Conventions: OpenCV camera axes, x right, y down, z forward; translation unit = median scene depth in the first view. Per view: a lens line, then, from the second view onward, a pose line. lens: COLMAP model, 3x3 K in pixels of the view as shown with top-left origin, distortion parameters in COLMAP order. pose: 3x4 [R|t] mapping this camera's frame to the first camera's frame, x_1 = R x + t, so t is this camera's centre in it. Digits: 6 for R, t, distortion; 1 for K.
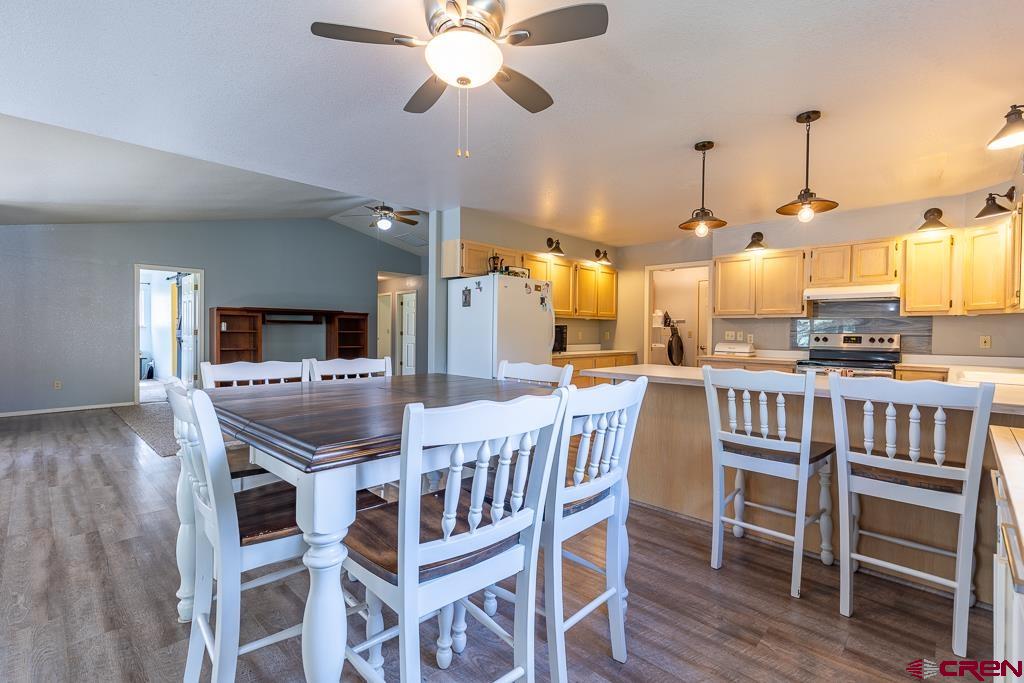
lens RADIAL K [[460.9, 0, 517.3], [0, 460.9, 337.7], [0, 0, 1]] dist [0.007012, 0.000070]
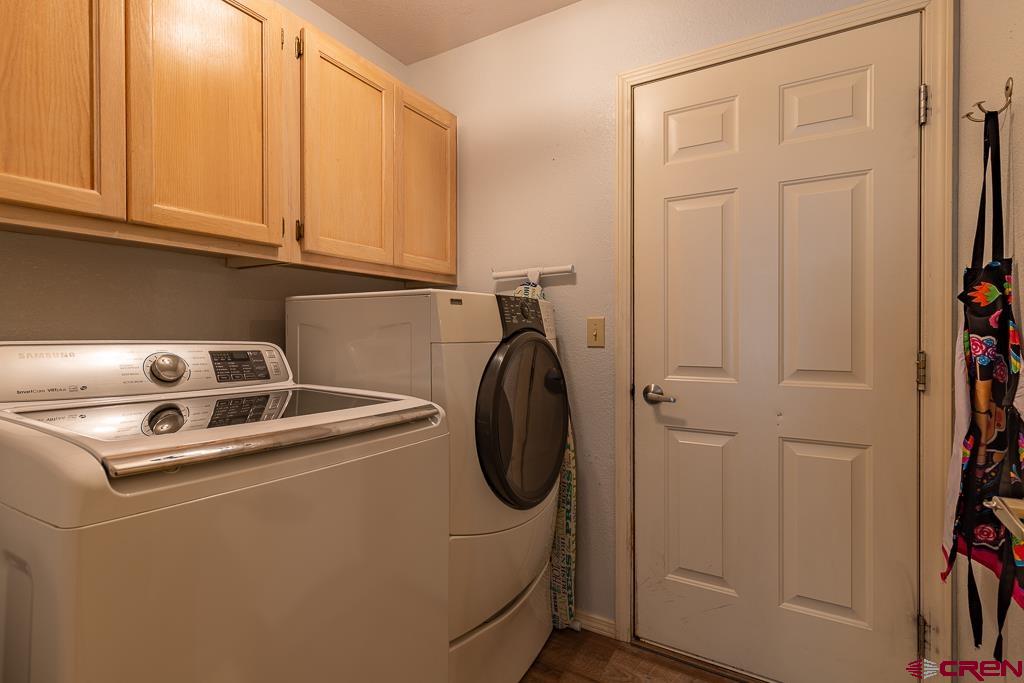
lens RADIAL K [[476.3, 0, 509.7], [0, 476.3, 337.9], [0, 0, 1]] dist [0.003992, 0.000542]
pose [[0.978457, -0.015224, 0.205891, 0.456498], [0.015467, 0.999880, 0.000432, -0.008578], [-0.205873, 0.002762, 0.978575, 1.245670]]
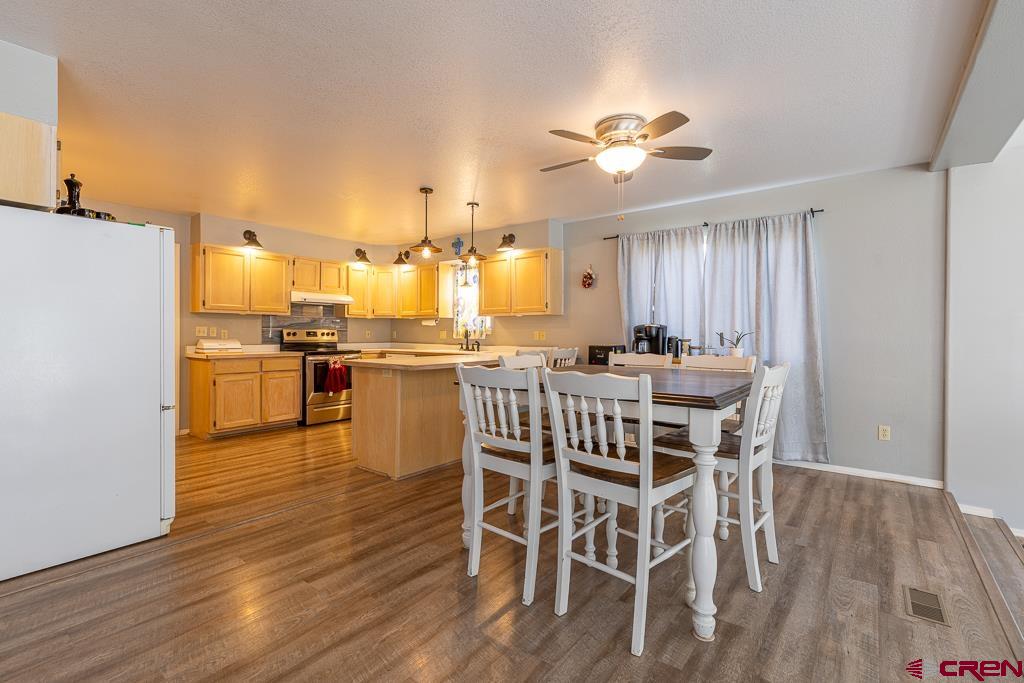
lens RADIAL K [[462.9, 0, 511.8], [0, 462.9, 334.7], [0, 0, 1]] dist [0.011875, -0.000054]
pose [[-0.099252, -0.015308, 0.994945, -0.604335], [0.003936, 0.999868, 0.015776, -0.011820], [-0.995055, 0.005482, -0.099179, 0.556750]]
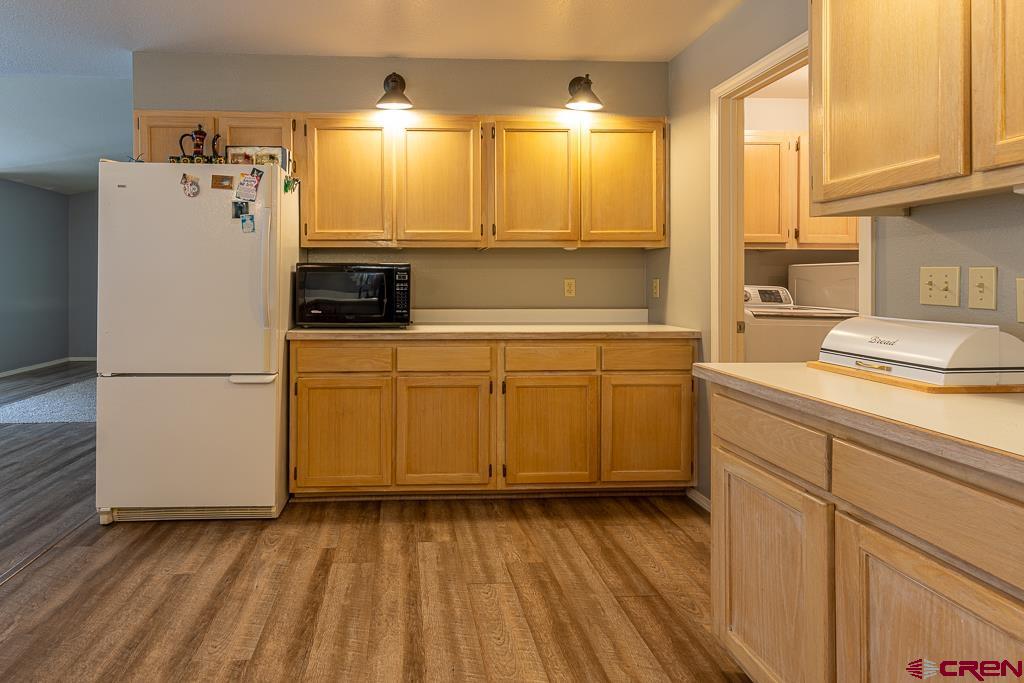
lens RADIAL K [[555.4, 0, 437.6], [0, 555.4, 282.6], [0, 0, 1]] dist [0.005493, -0.000743]
pose [[0.725105, -0.009696, -0.688570, 0.548332], [-0.002015, 0.999867, -0.016201, -0.001078], [0.688635, 0.013135, 0.724989, 0.725713]]
